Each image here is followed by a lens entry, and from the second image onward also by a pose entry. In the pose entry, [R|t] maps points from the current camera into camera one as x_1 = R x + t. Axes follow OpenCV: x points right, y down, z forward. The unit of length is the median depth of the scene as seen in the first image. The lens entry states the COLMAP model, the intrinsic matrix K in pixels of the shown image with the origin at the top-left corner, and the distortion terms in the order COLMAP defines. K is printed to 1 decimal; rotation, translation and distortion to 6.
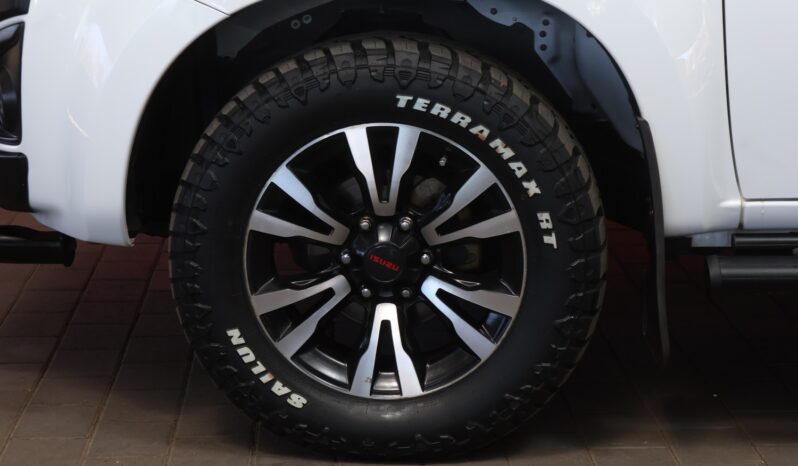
lens RADIAL K [[1797.9, 0, 397.6], [0, 1797.9, 274.2], [0, 0, 1]] dist [0.246175, 0.000000]
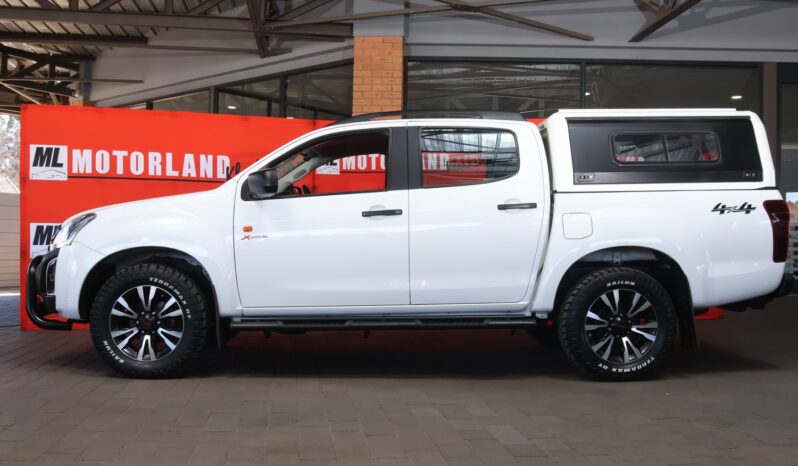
lens RADIAL K [[873.2, 0, 393.0], [0, 873.2, 235.2], [0, 0, 1]] dist [-0.107175, 0.000000]
pose [[0.999038, 0.009192, 0.042884, 0.423032], [0.001868, 0.967987, -0.250995, 0.267076], [-0.043818, 0.250834, 0.967038, -0.792332]]
